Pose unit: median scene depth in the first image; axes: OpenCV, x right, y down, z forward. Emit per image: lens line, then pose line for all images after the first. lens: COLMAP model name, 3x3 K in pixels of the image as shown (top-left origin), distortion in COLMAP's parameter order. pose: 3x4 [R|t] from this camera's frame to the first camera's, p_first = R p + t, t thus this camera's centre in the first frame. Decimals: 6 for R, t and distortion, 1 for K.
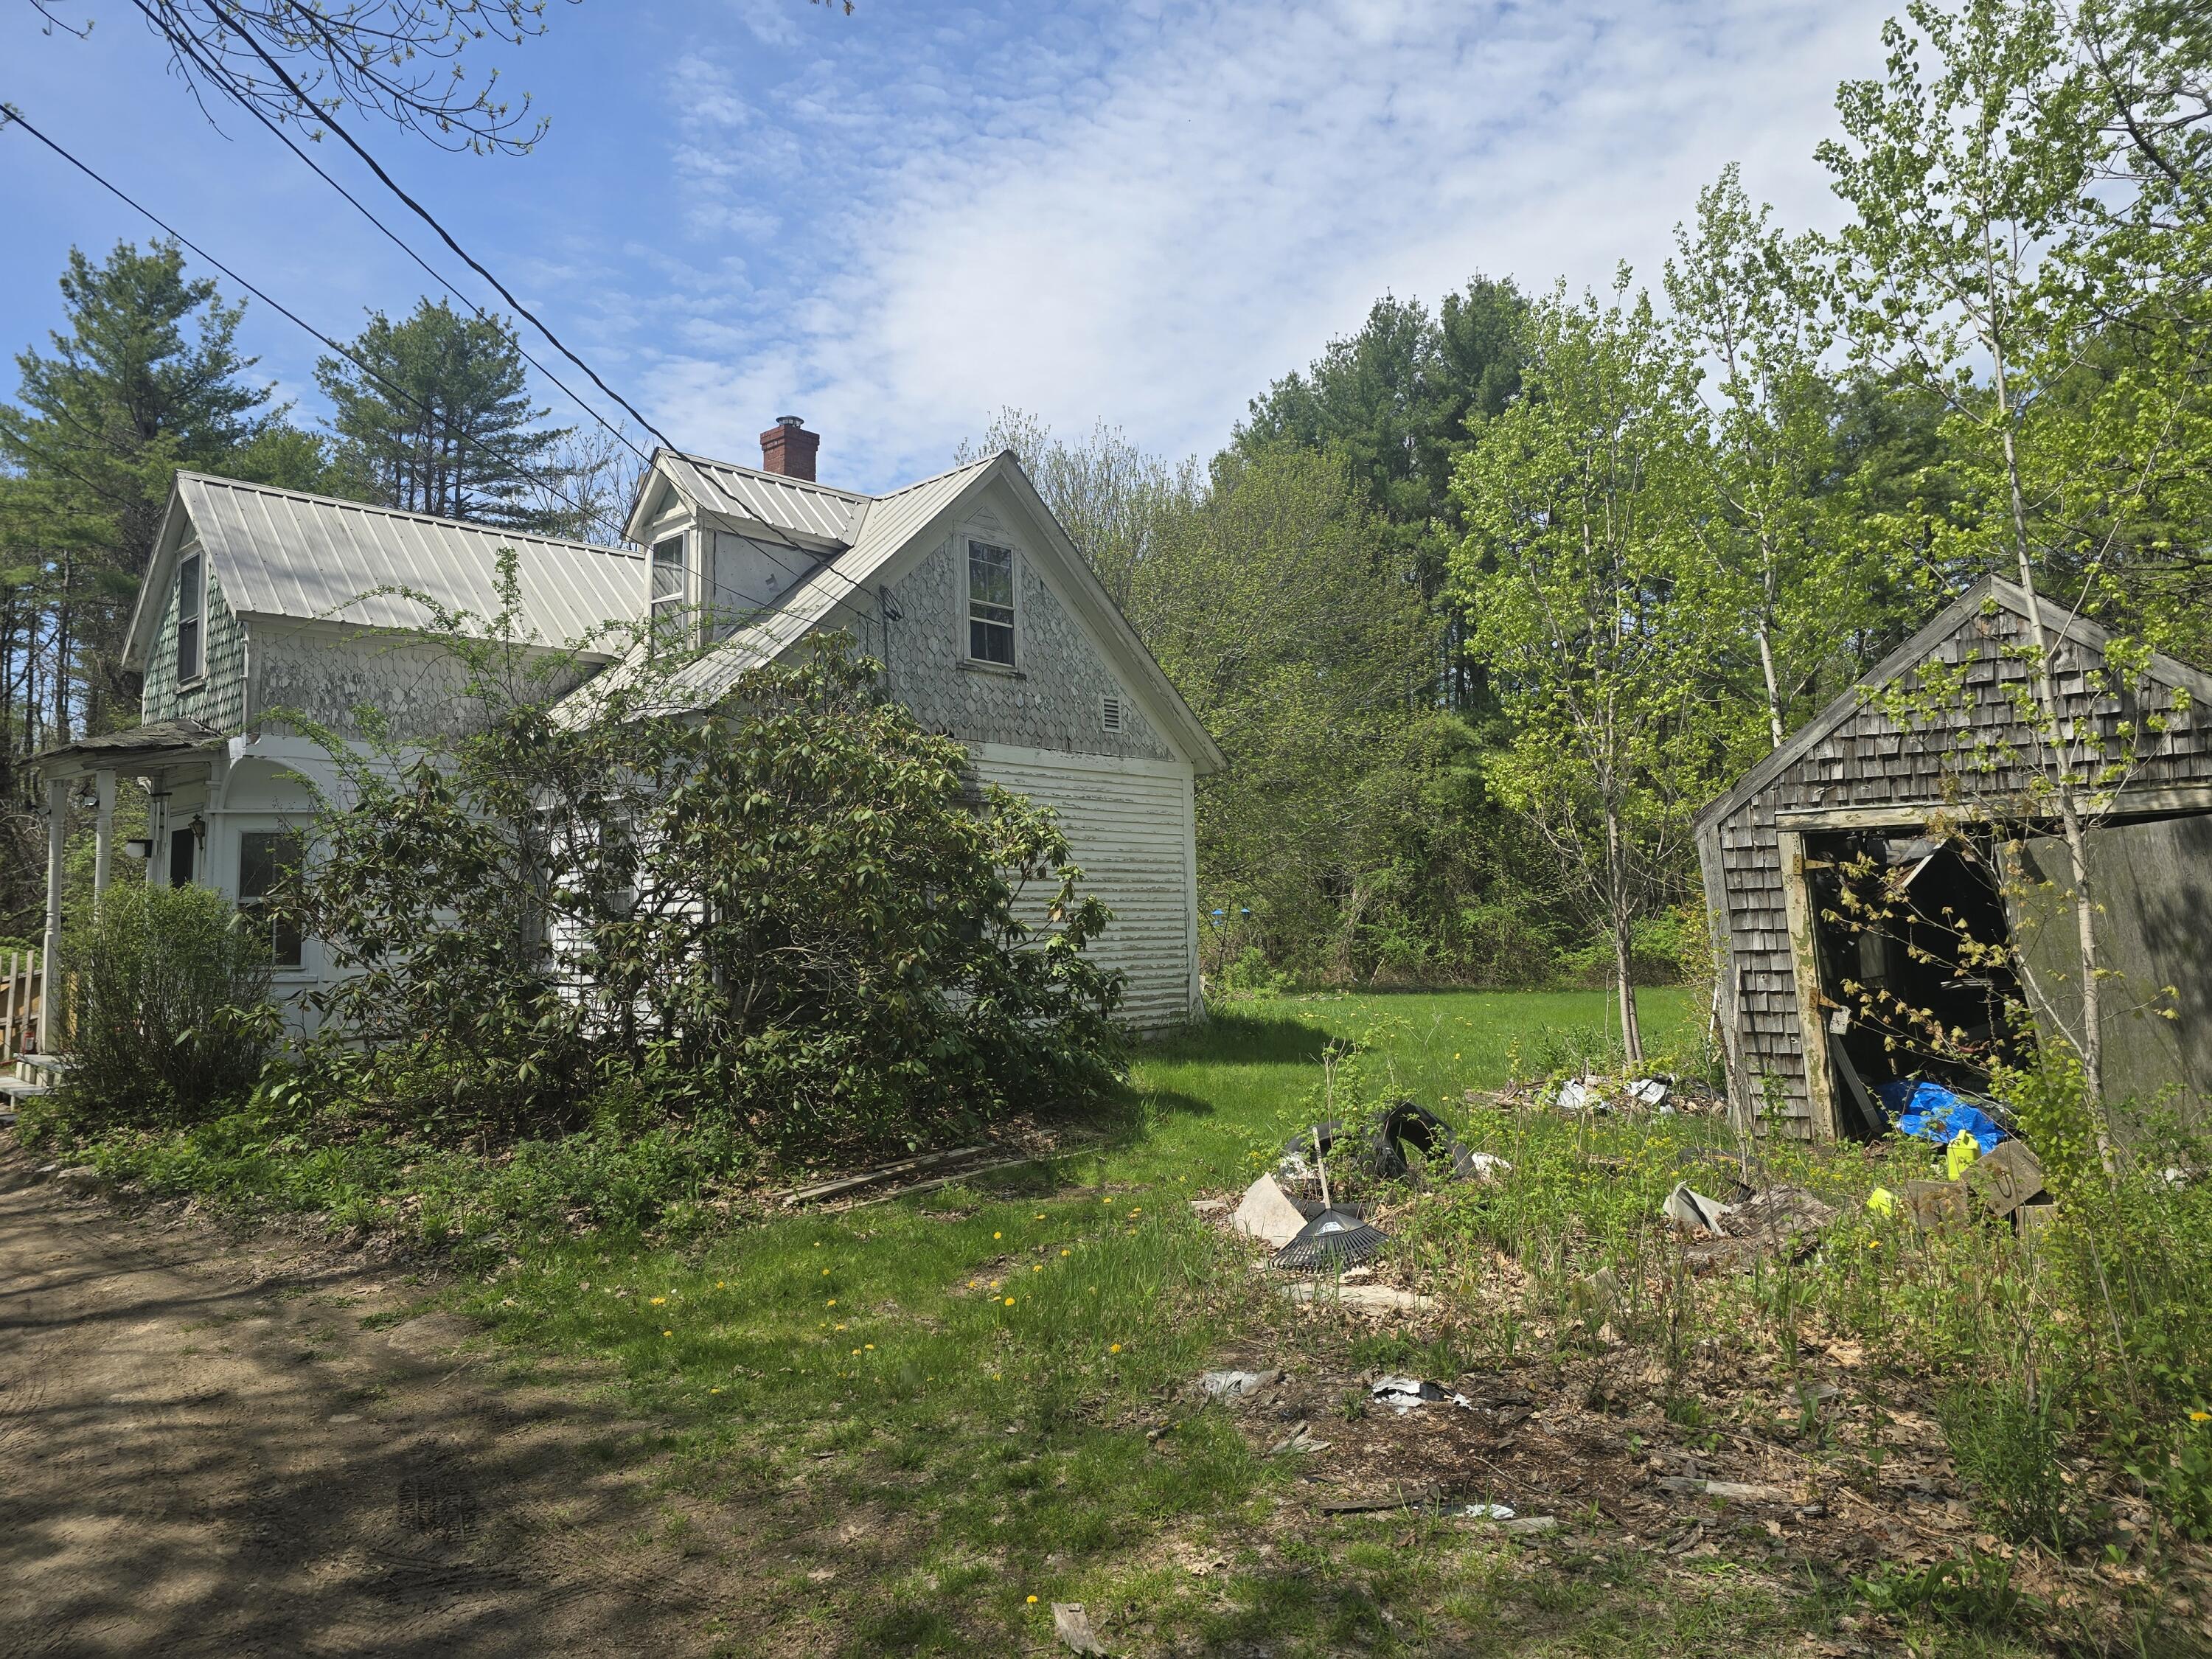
lens RADIAL K [[1482.3, 0, 1102.6], [0, 1482.3, 820.2], [0, 0, 1]] dist [0.055712, -0.057311]
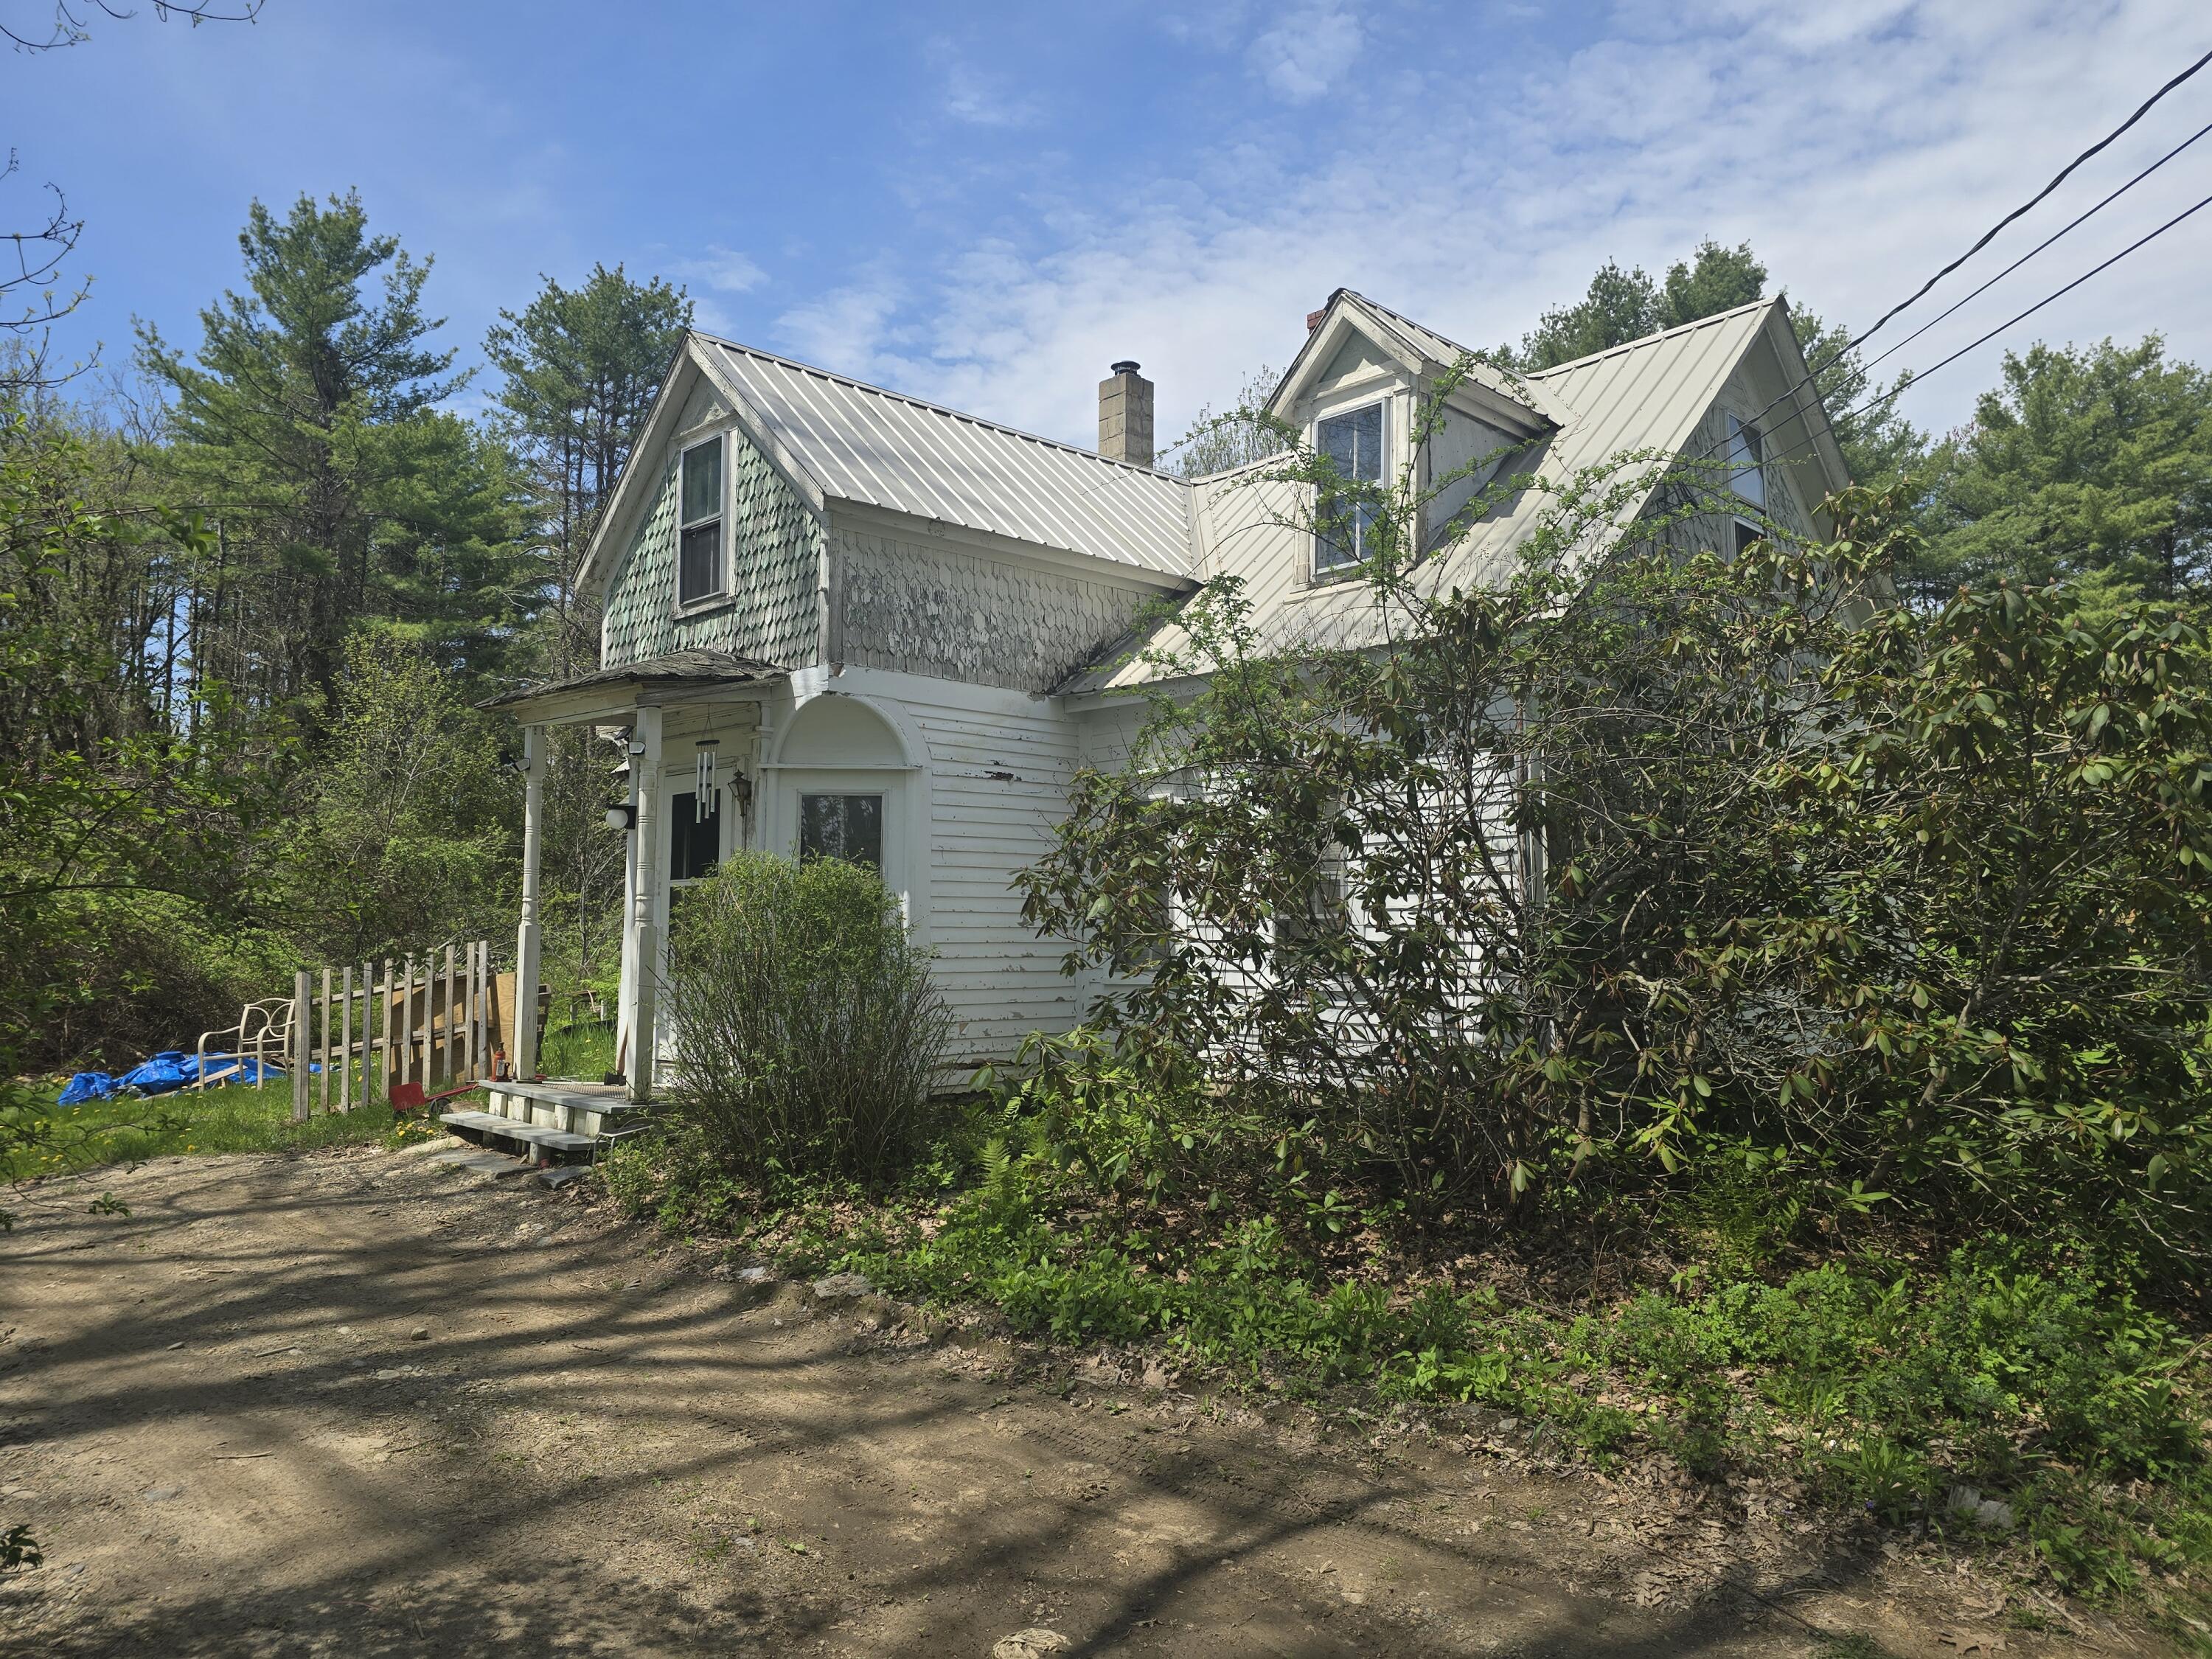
lens RADIAL K [[1482.3, 0, 1100.6], [0, 1482.3, 834.9], [0, 0, 1]] dist [0.055712, -0.057311]
pose [[0.999256, 0.014773, -0.035623, -0.112380], [-0.014666, 0.999887, 0.003267, 0.006621], [0.035667, -0.002742, 0.999360, 0.072242]]
